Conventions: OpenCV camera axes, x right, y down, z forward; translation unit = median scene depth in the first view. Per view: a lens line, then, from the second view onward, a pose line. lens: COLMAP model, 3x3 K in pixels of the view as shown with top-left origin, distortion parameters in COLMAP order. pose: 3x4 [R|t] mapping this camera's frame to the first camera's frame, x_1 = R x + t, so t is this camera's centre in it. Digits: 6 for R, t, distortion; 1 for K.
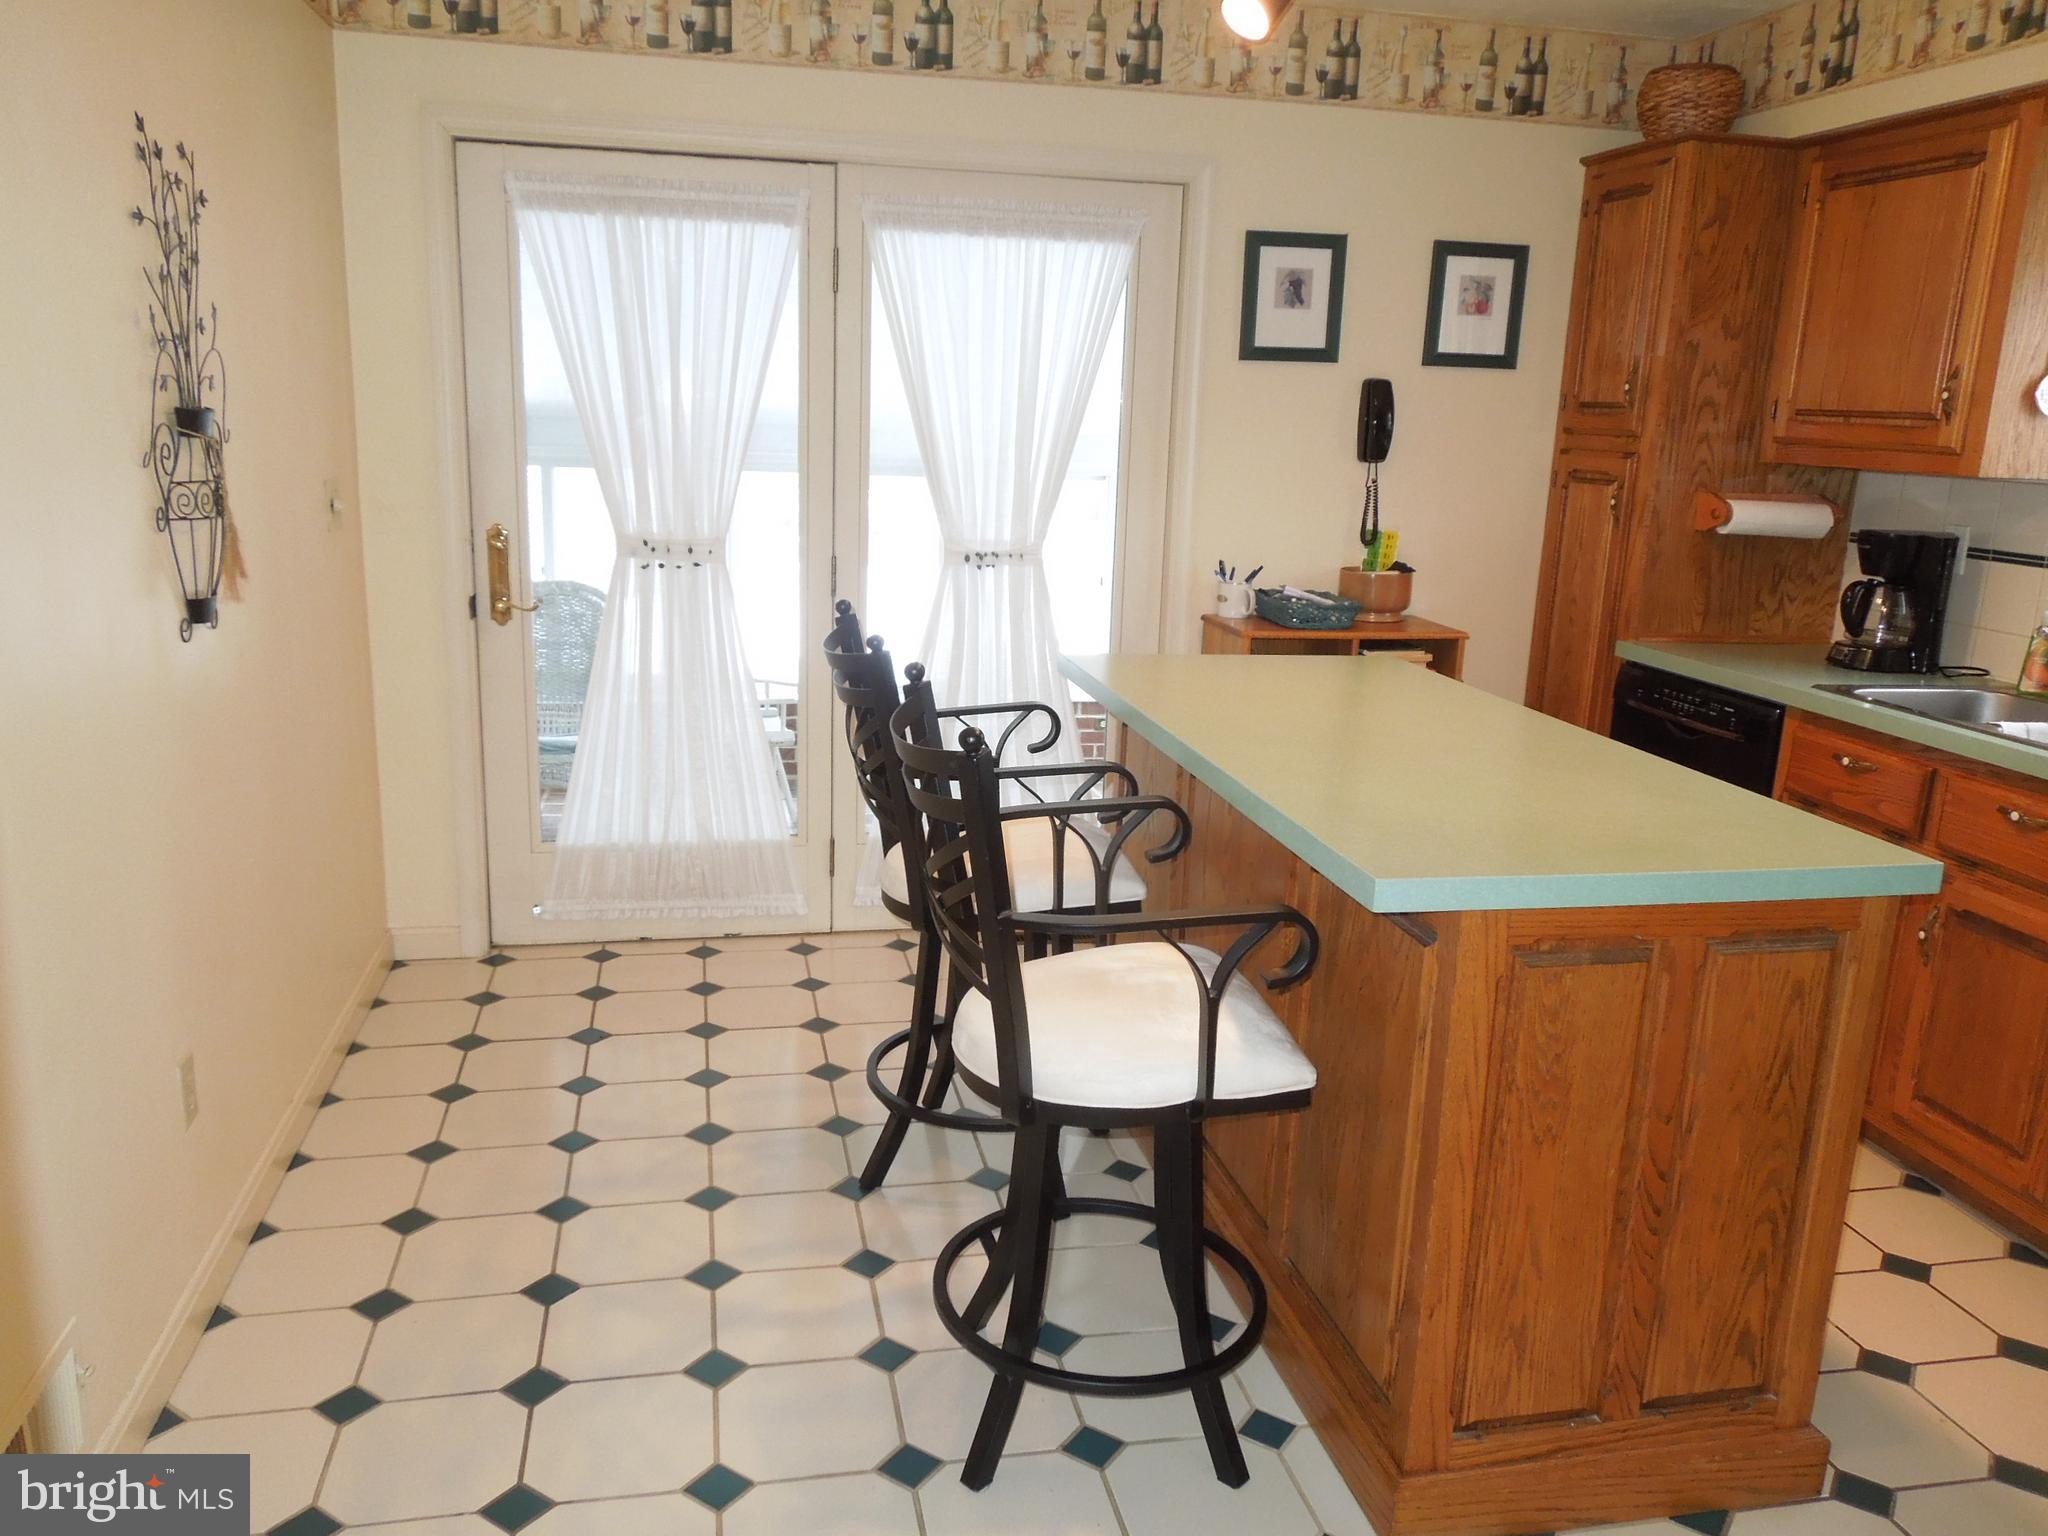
lens RADIAL K [[1537.5, 0, 1042.2], [0, 1537.5, 768.8], [0, 0, 1]] dist [-0.004896, 0.001983]
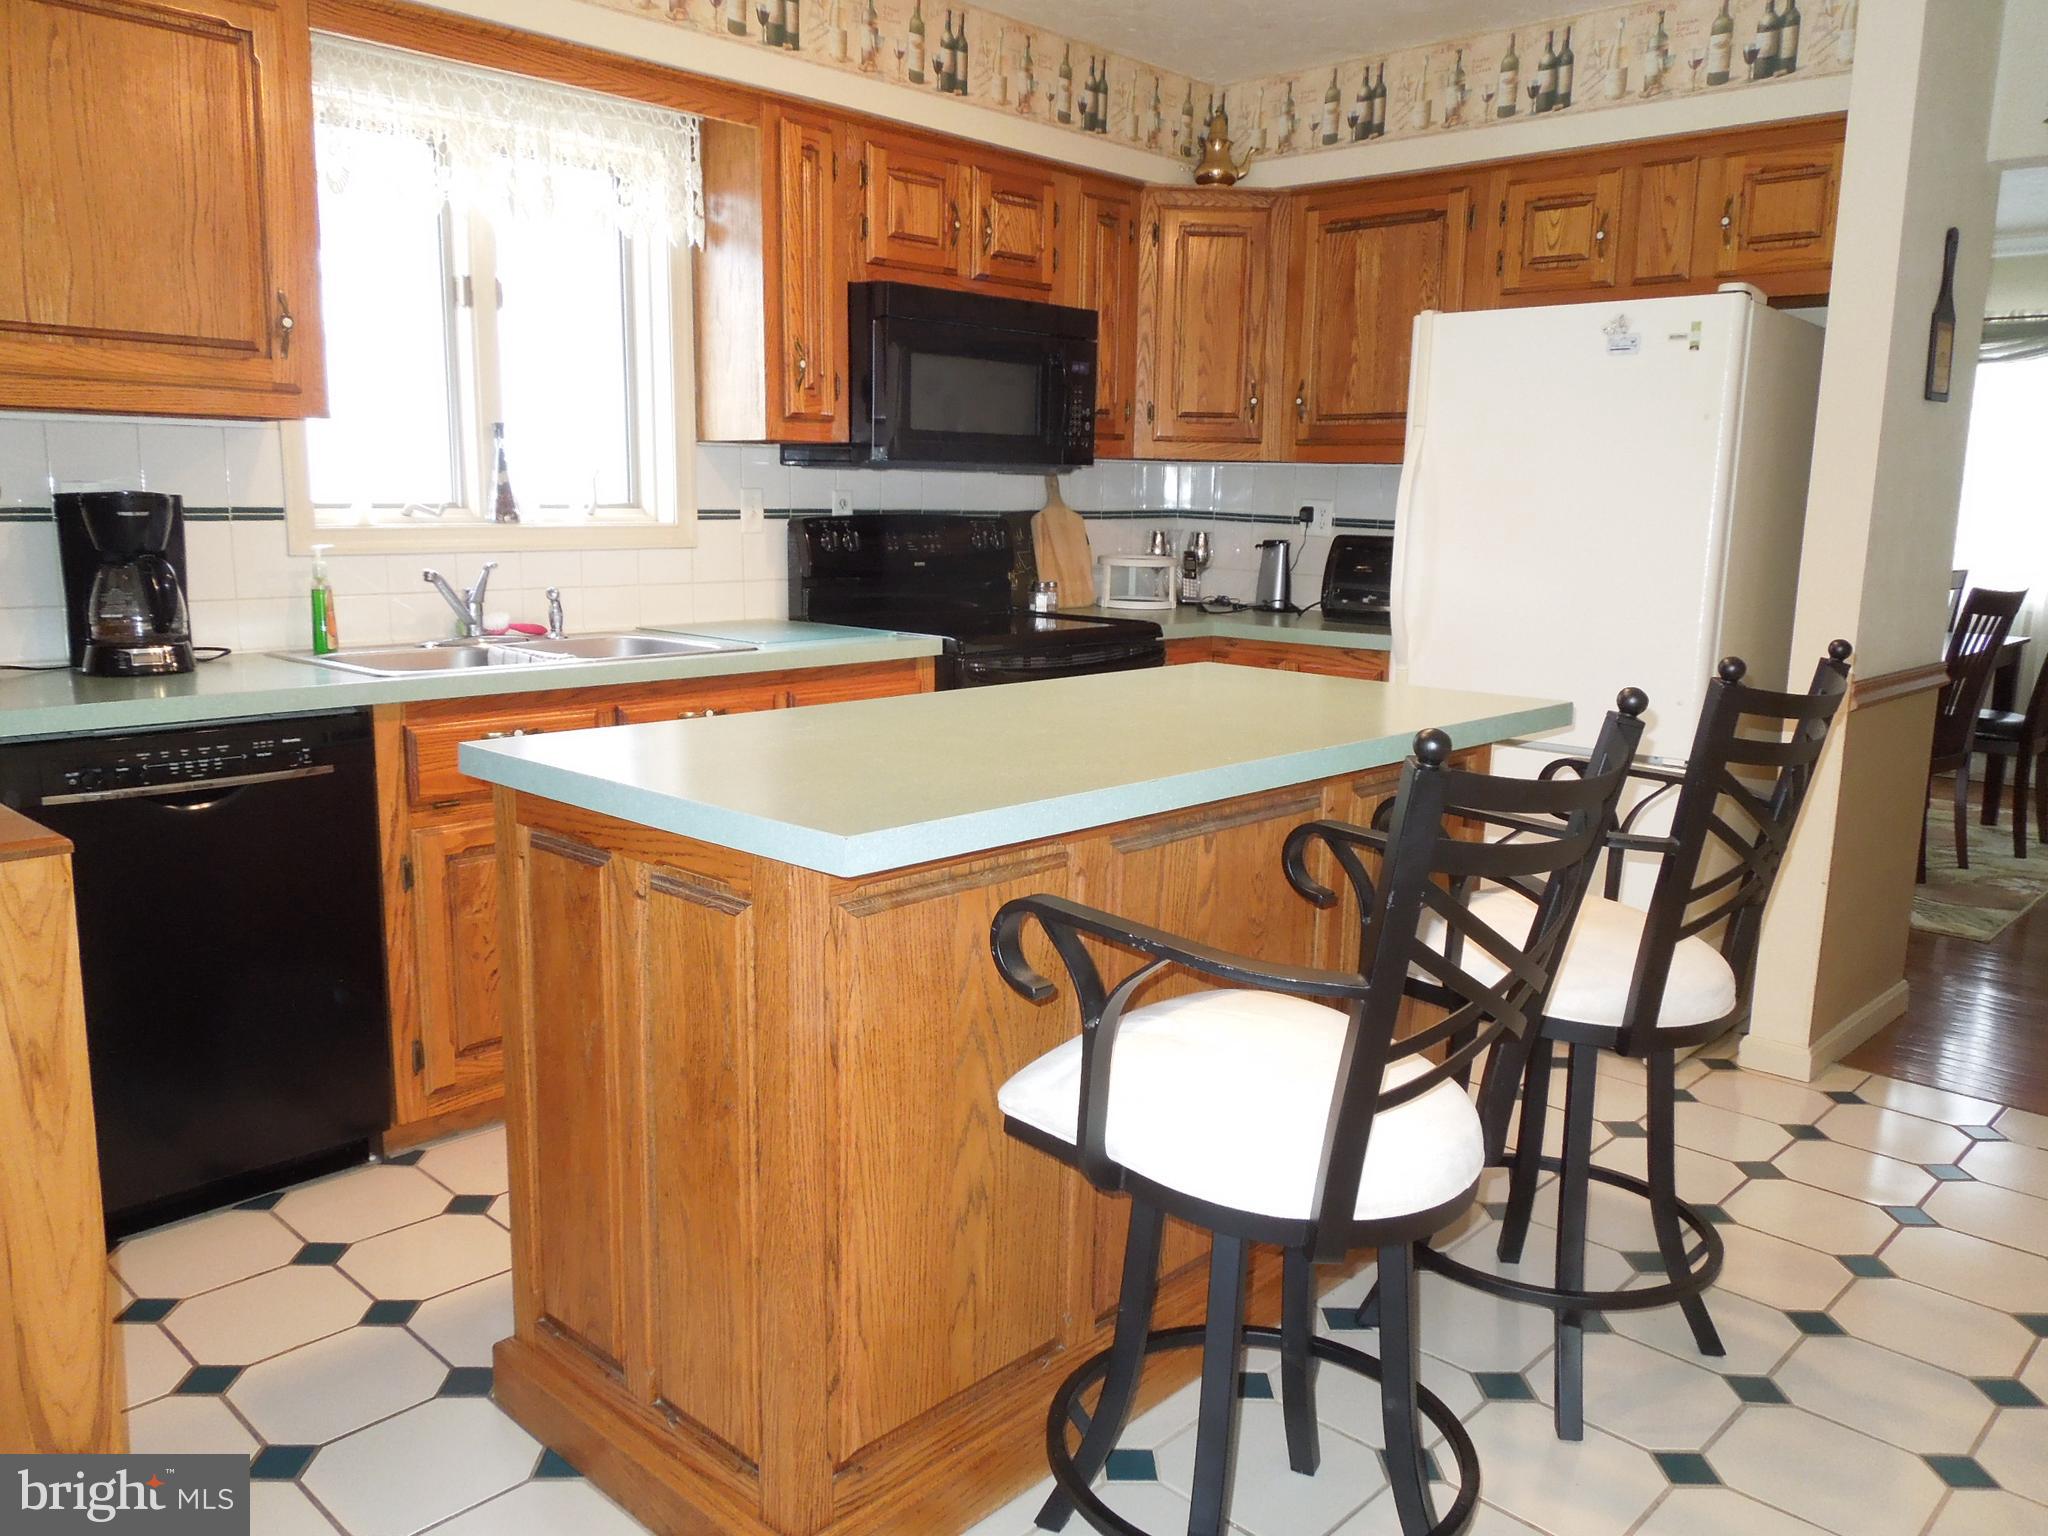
lens RADIAL K [[1537.5, 0, 1035.6], [0, 1537.5, 764.9], [0, 0, 1]] dist [-0.004896, 0.001983]
pose [[-0.550101, -0.210790, 0.808057, -0.336157], [0.140912, 0.930315, 0.338612, -0.212489], [-0.823124, 0.300136, -0.482064, 0.976689]]
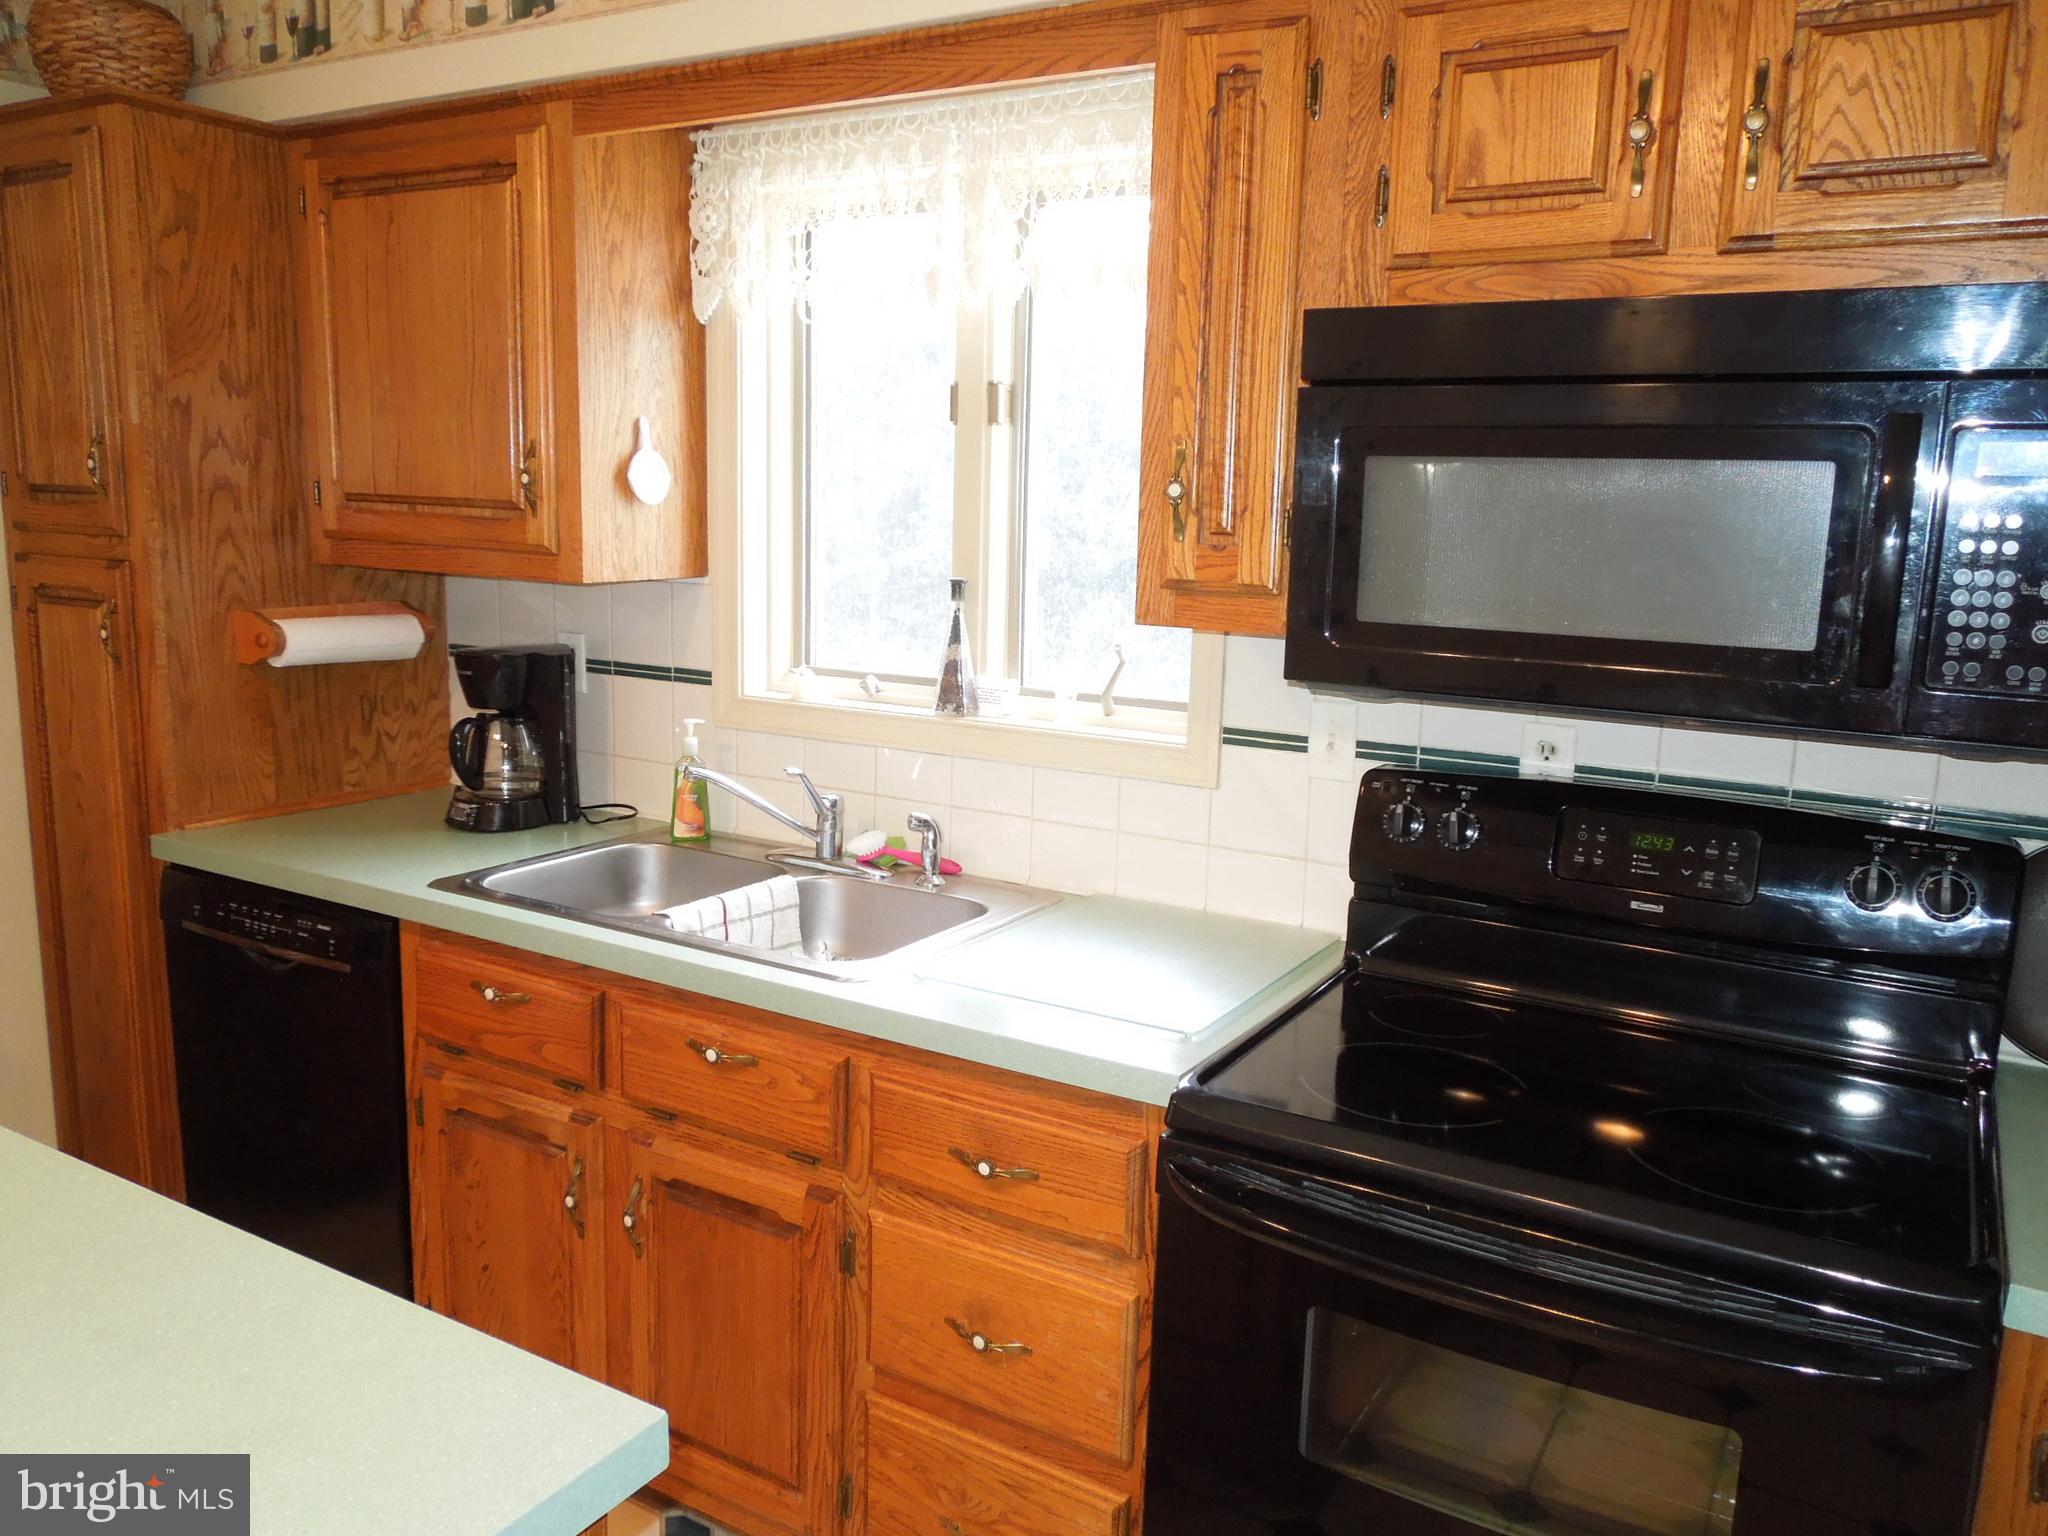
lens RADIAL K [[1537.5, 0, 1015.4], [0, 1537.5, 773.4], [0, 0, 1]] dist [-0.004896, 0.001983]
pose [[0.686190, -0.151361, 0.711500, 0.162572], [0.166849, 0.984785, 0.048585, -0.081790], [-0.708029, 0.085375, 0.701004, 0.260330]]
